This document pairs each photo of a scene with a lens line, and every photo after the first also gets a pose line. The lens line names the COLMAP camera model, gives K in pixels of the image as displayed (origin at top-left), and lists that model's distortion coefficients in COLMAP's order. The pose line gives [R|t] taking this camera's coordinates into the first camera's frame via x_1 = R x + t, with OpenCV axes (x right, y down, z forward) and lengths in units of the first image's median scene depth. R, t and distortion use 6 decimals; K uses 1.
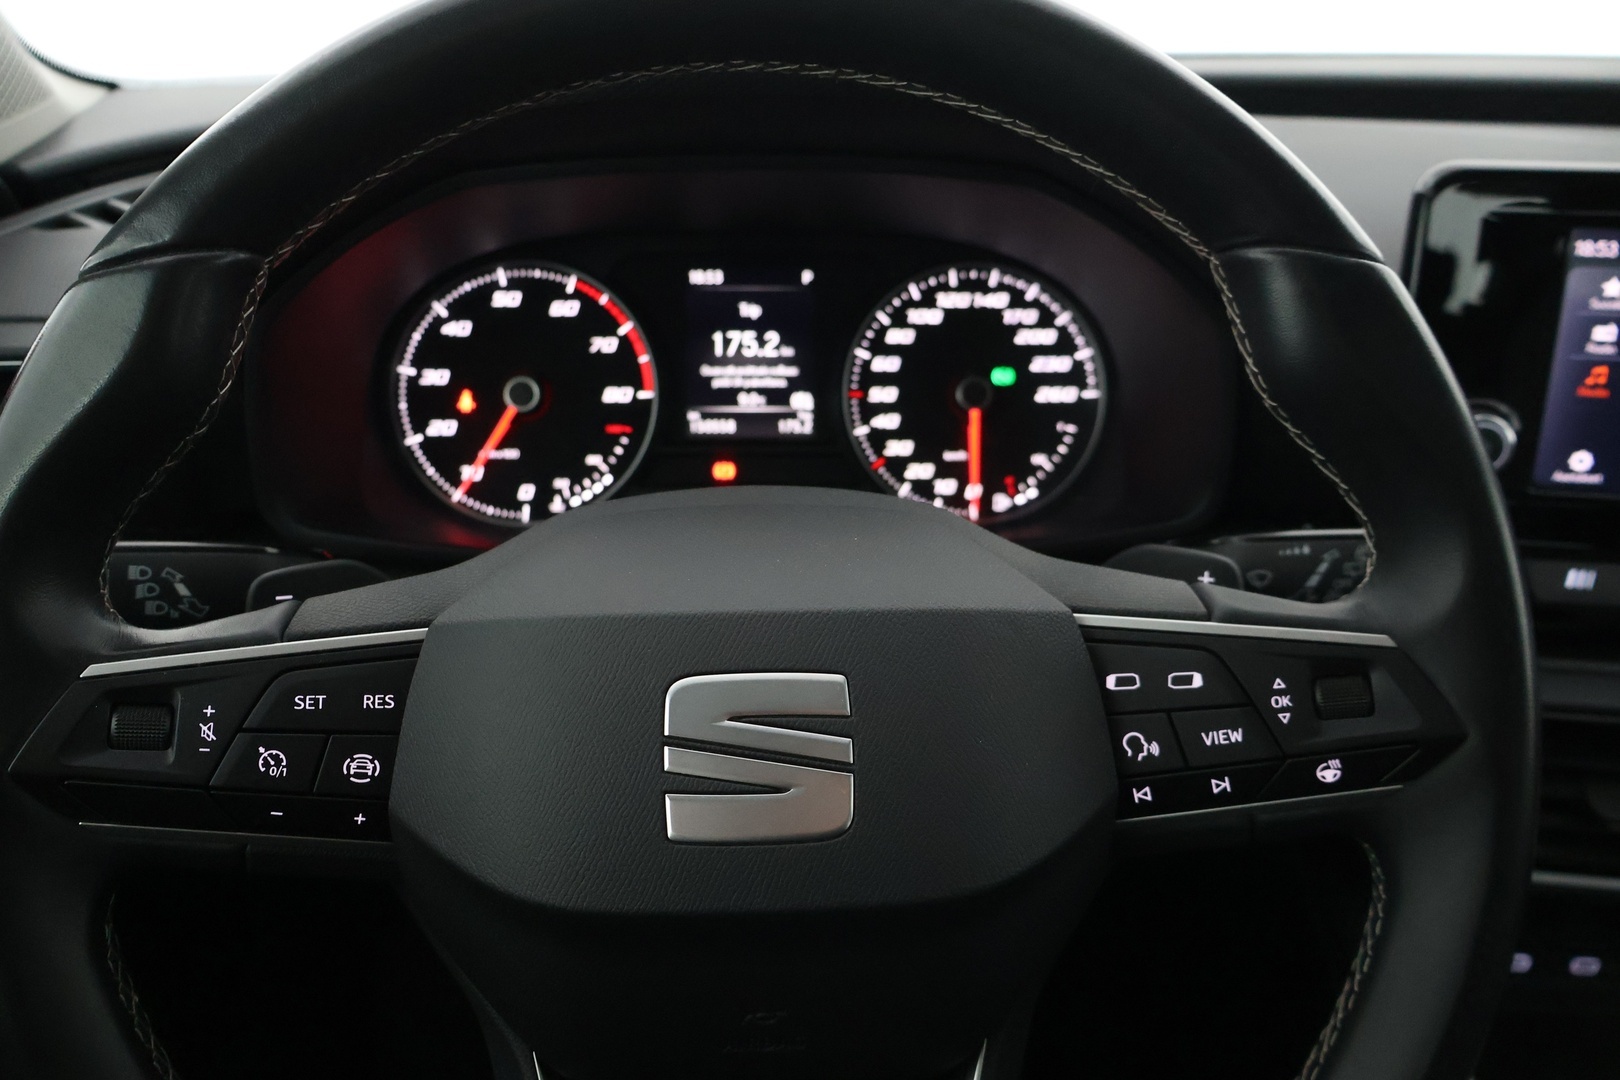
lens RADIAL K [[1350.1, 0, 798.1], [0, 1350.1, 544.9], [0, 0, 1]] dist [-0.012271, 0.016862]
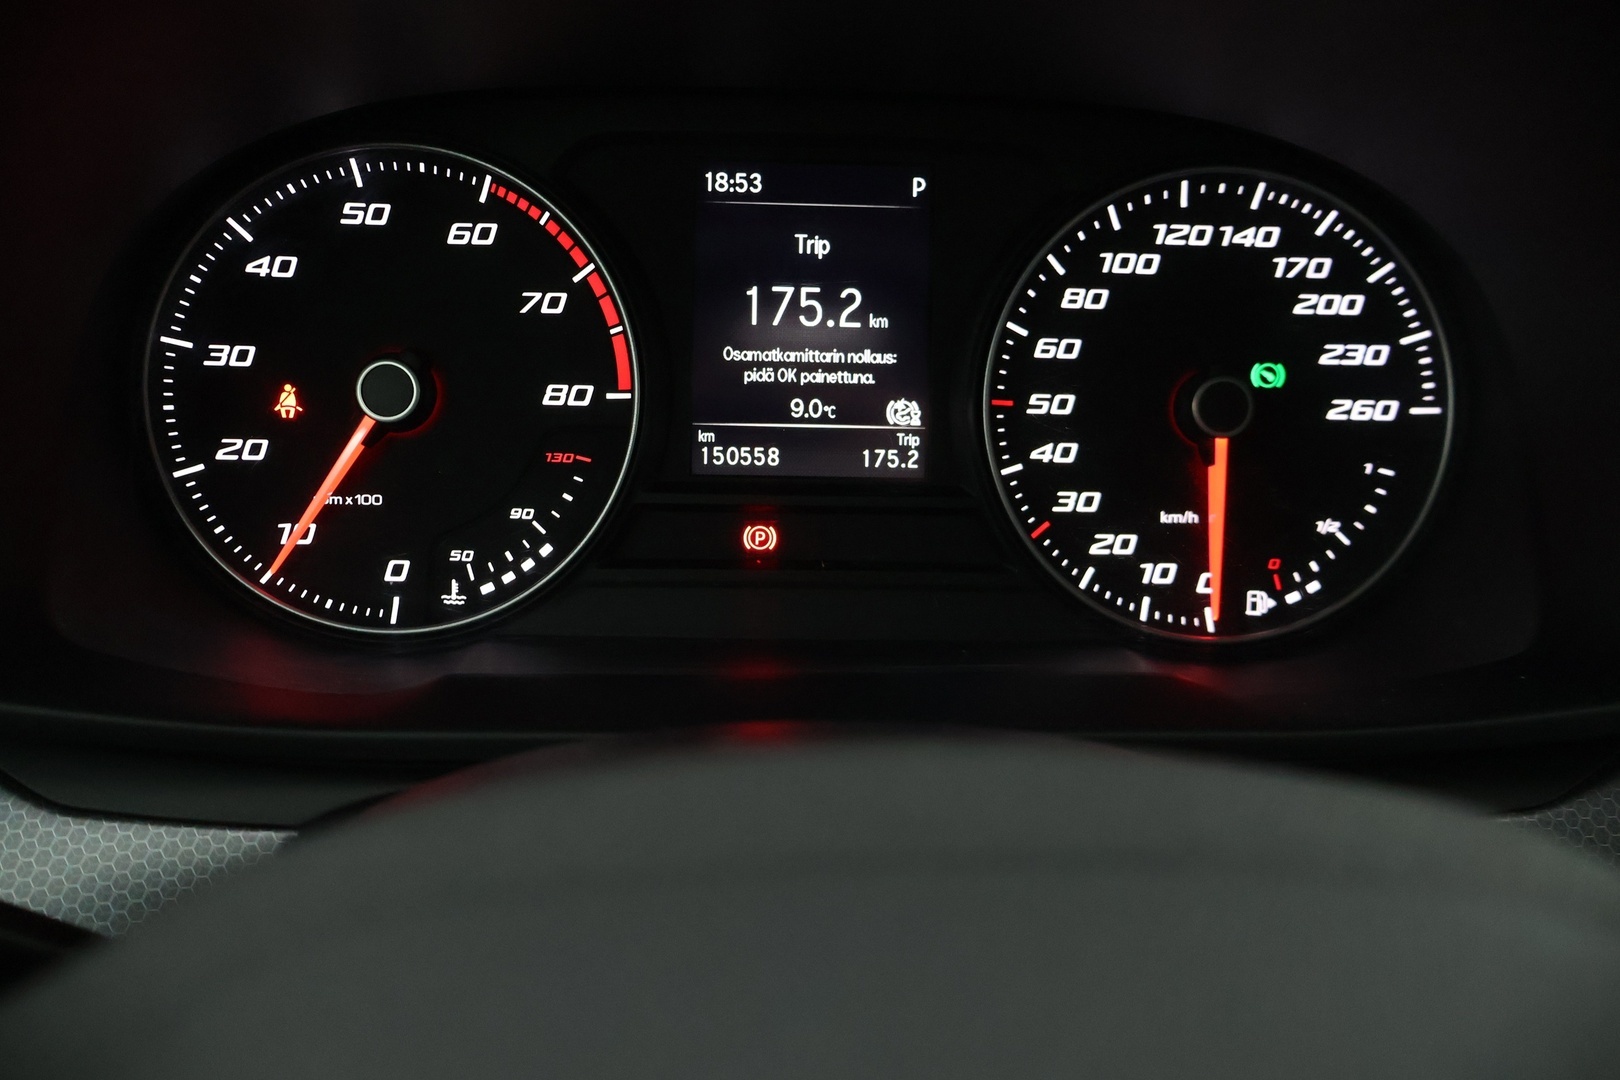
lens RADIAL K [[1394.5, 0, 820.2], [0, 1394.5, 567.6], [0, 0, 1]] dist [0.005277, 0.001711]
pose [[0.999796, 0.018898, 0.007162, -0.035285], [-0.018973, 0.999765, 0.010504, -0.050560], [-0.006962, -0.010638, 0.999919, 0.445216]]
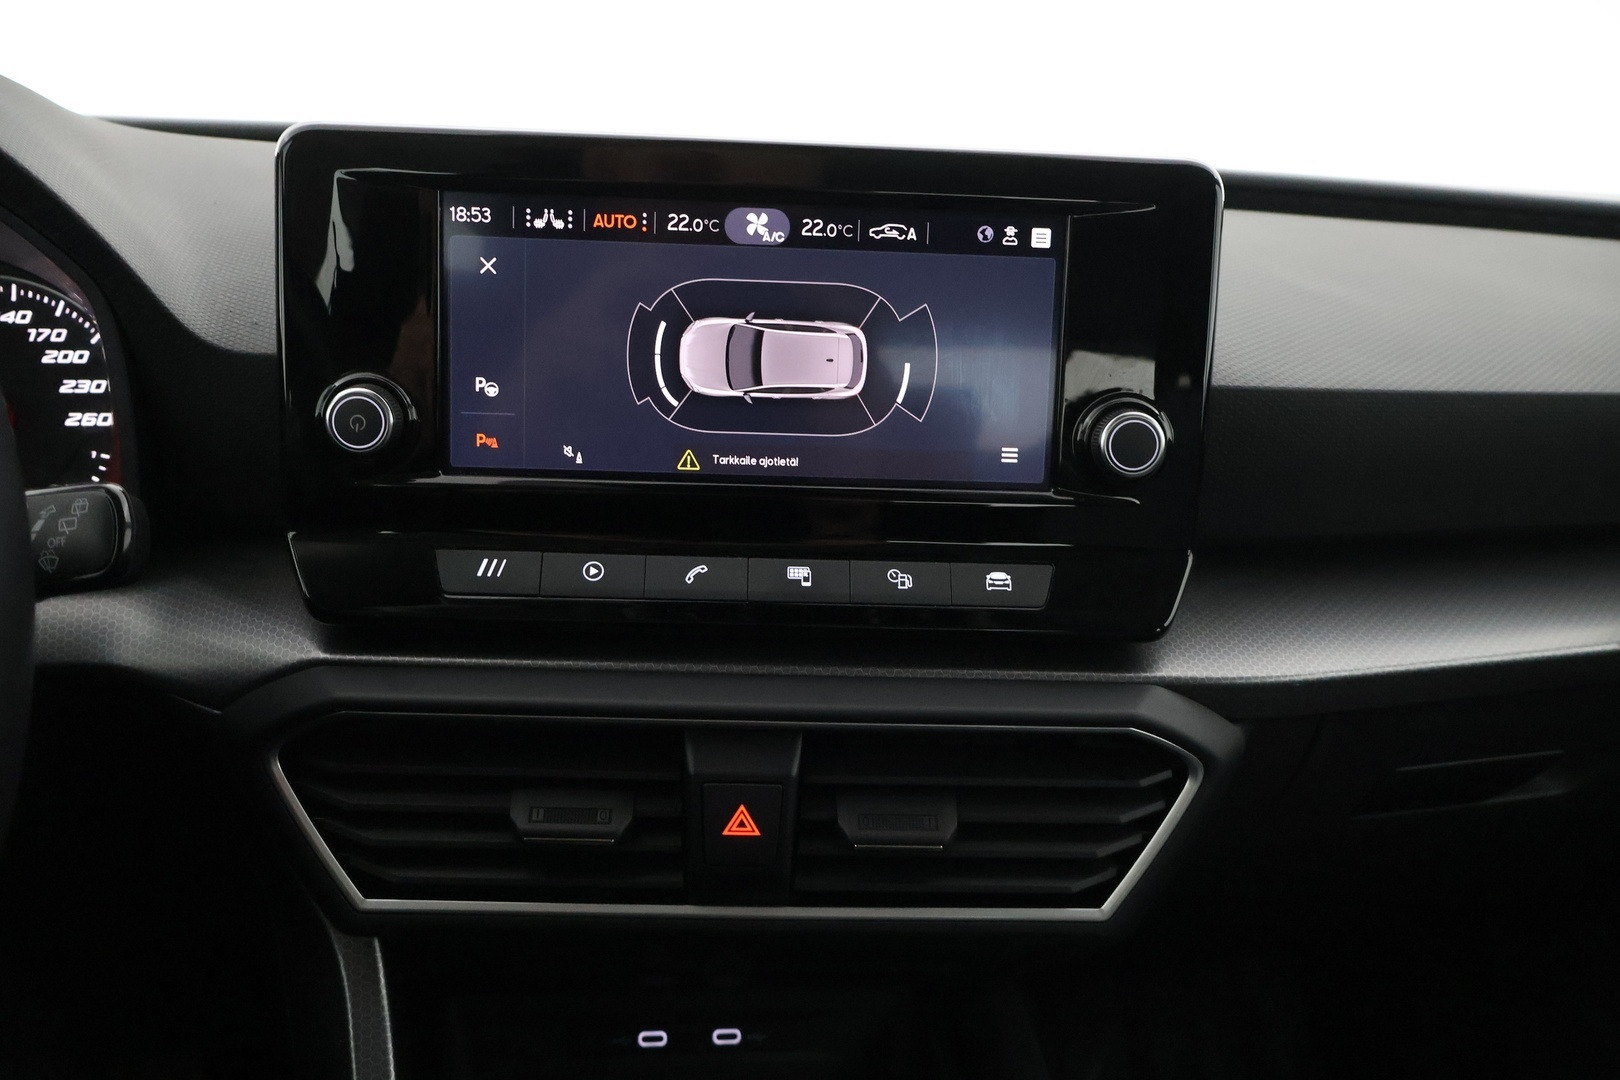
lens RADIAL K [[1350.1, 0, 801.7], [0, 1350.1, 545.5], [0, 0, 1]] dist [-0.012271, 0.016862]
pose [[0.984379, -0.015347, 0.175395, 0.521160], [0.040551, 0.989174, -0.141035, 0.123292], [-0.171331, 0.145944, 0.974344, 0.053838]]
